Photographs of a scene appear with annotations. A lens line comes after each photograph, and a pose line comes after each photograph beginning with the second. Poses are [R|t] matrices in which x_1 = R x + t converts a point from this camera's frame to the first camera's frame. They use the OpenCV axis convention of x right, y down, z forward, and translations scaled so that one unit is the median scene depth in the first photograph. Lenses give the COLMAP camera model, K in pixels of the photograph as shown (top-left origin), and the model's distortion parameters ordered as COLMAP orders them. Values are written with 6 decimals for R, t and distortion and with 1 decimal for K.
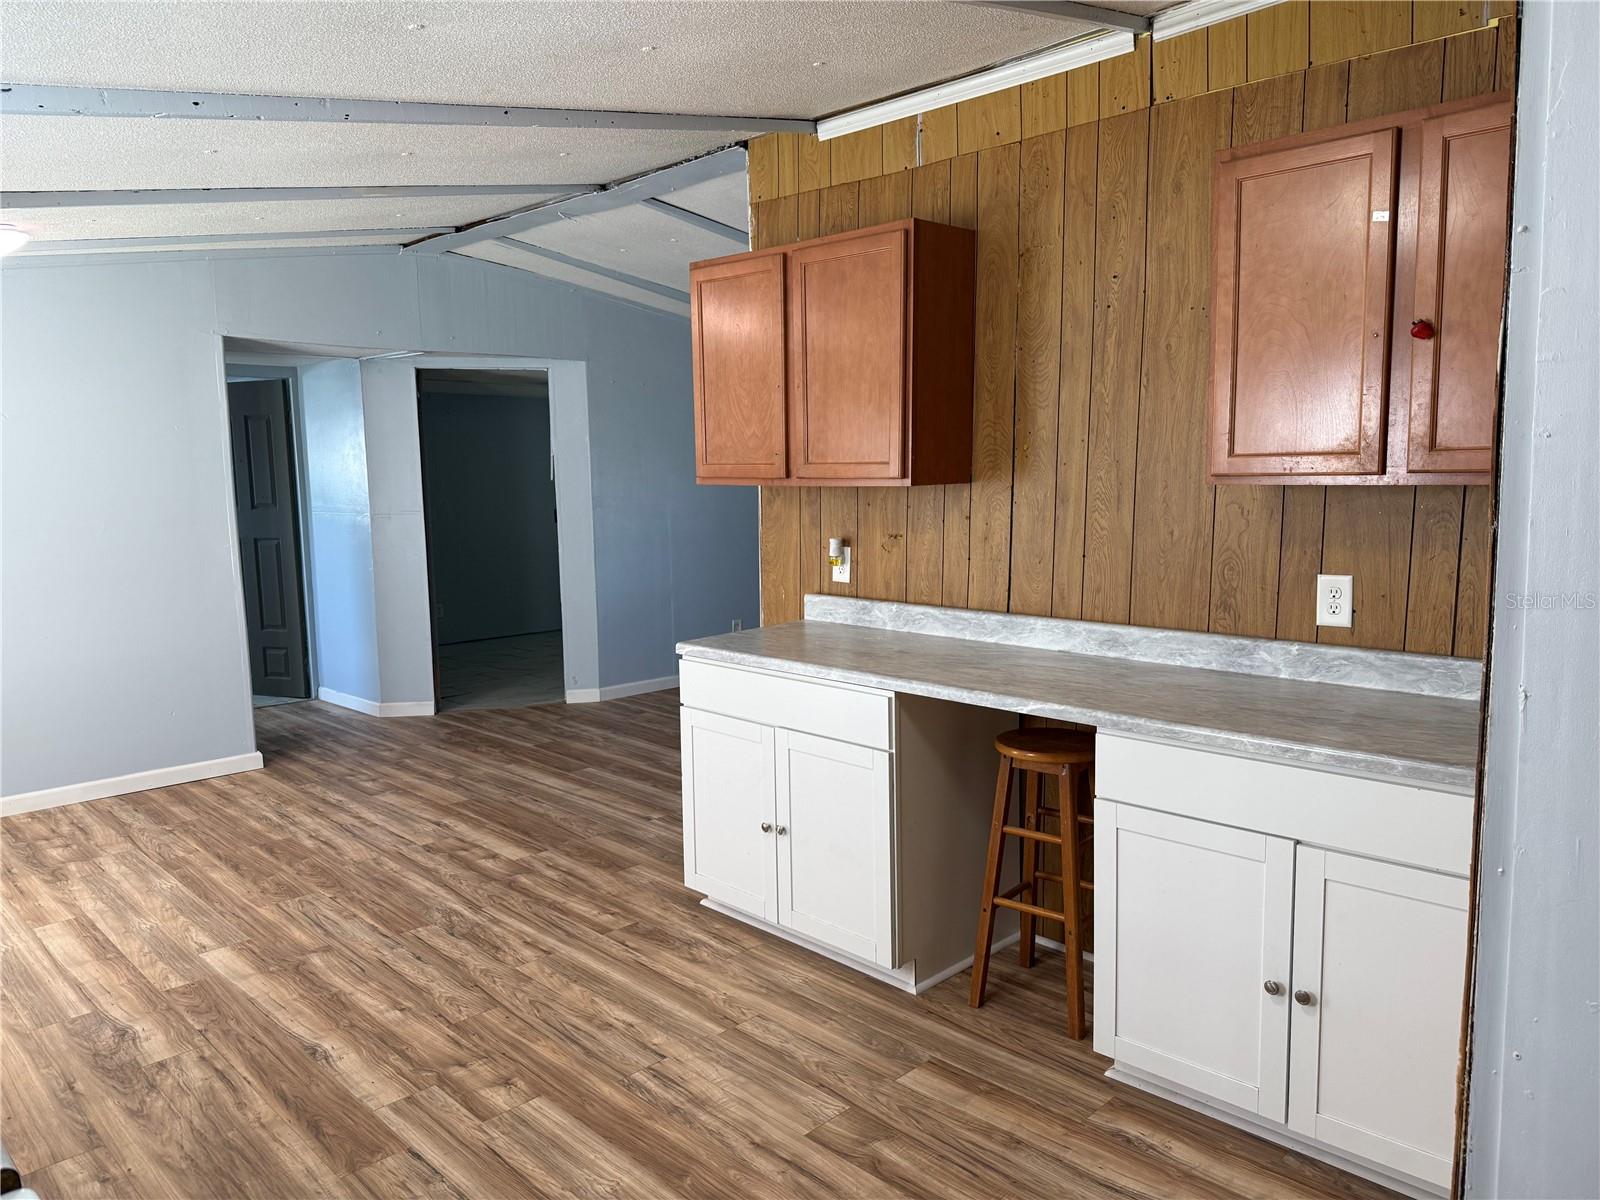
lens RADIAL K [[1161.4, 0, 800.8], [0, 1161.4, 607.4], [0, 0, 1]] dist [0.130714, -0.204861]
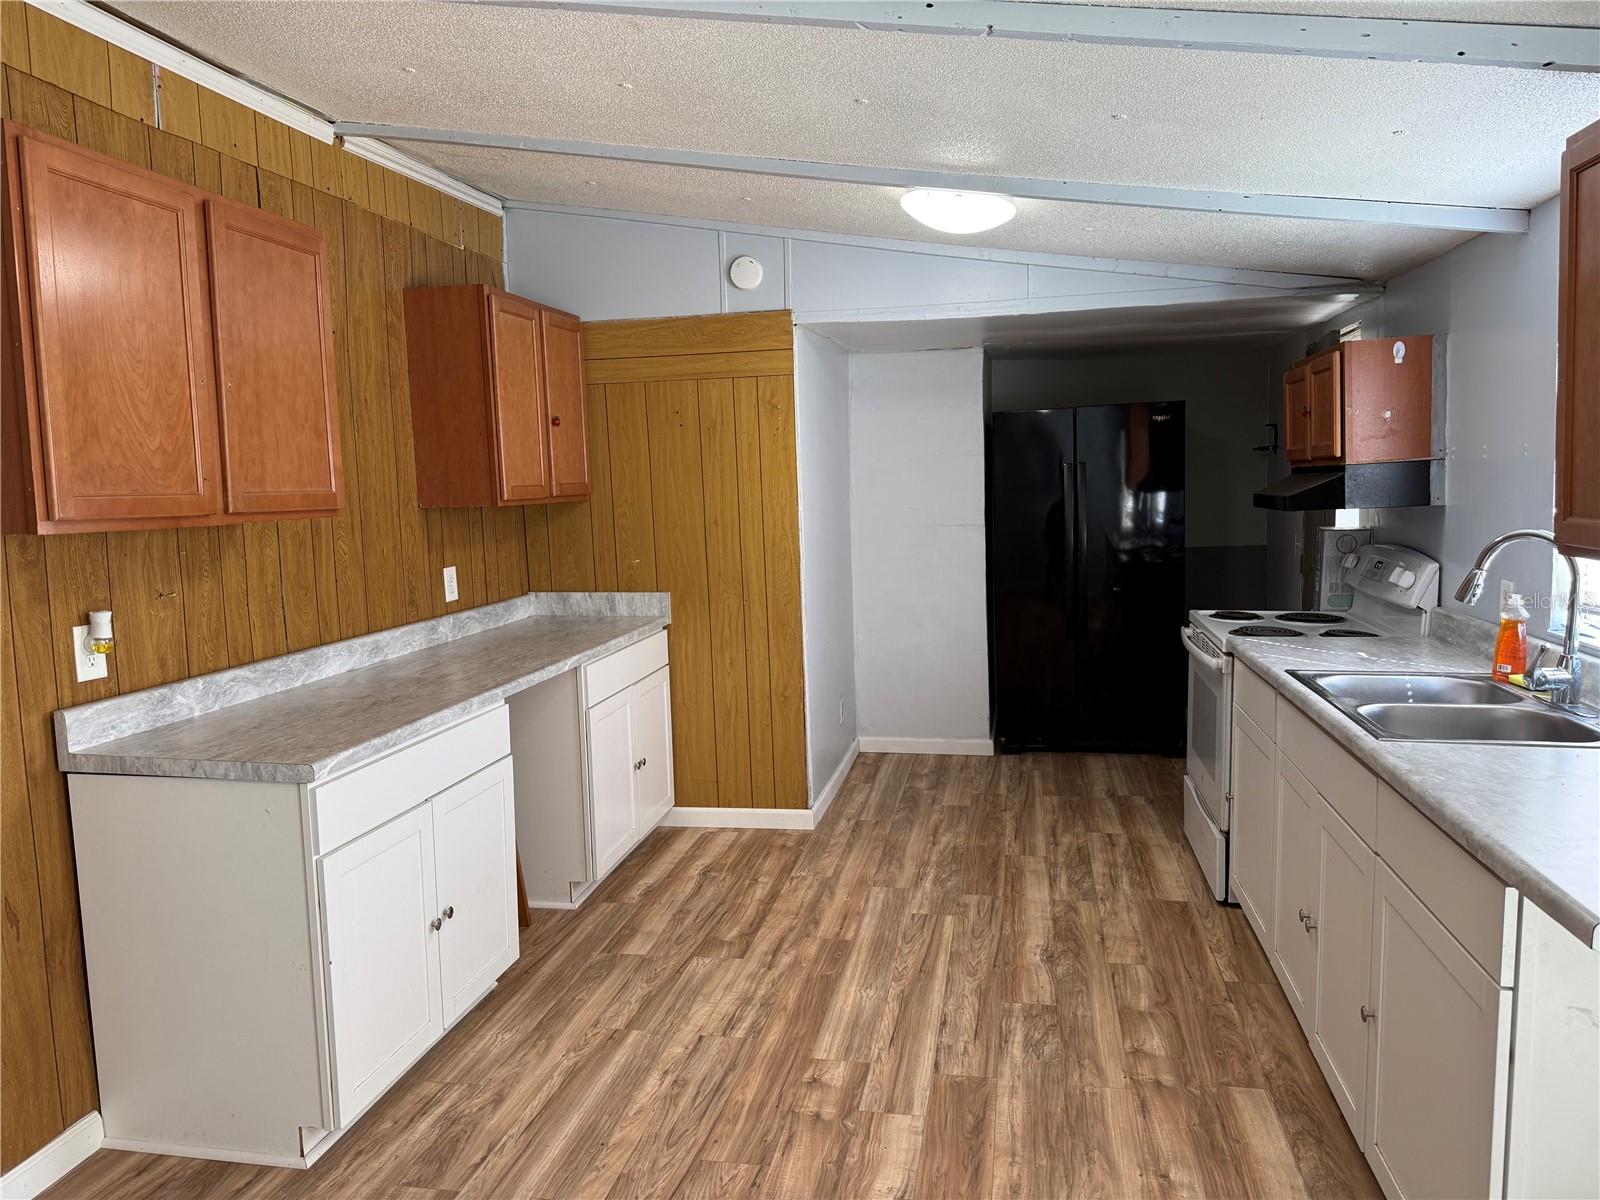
lens RADIAL K [[1129.5, 0, 794.5], [0, 1129.5, 597.0], [0, 0, 1]] dist [0.100711, -0.114133]
pose [[-0.564293, -0.054193, 0.823794, -0.936683], [0.140412, 0.977005, 0.160454, -0.150754], [-0.813546, 0.206214, -0.543708, 1.333242]]
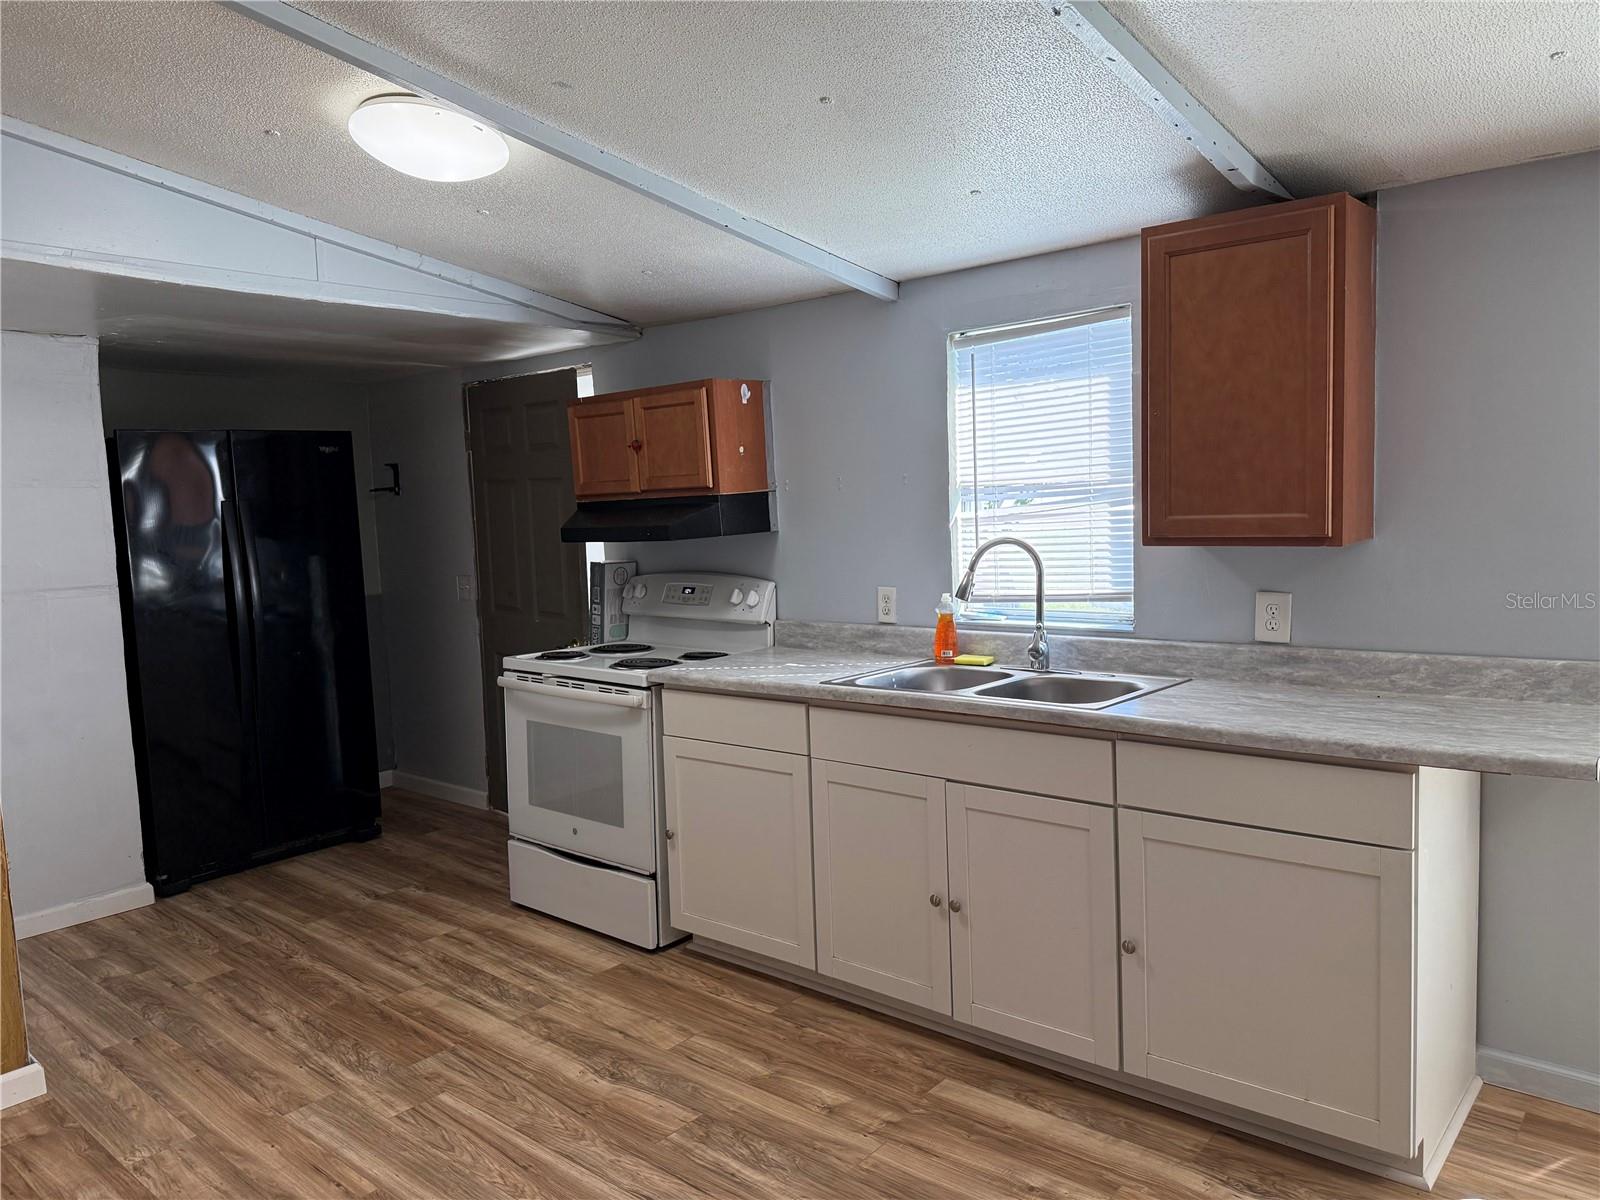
lens RADIAL K [[1129.5, 0, 794.5], [0, 1129.5, 597.0], [0, 0, 1]] dist [0.100711, -0.114133]
pose [[-0.994579, 0.060559, -0.084530, -0.283734], [0.041770, 0.977117, 0.208562, -0.159002], [0.095226, 0.203901, -0.974349, 1.433088]]
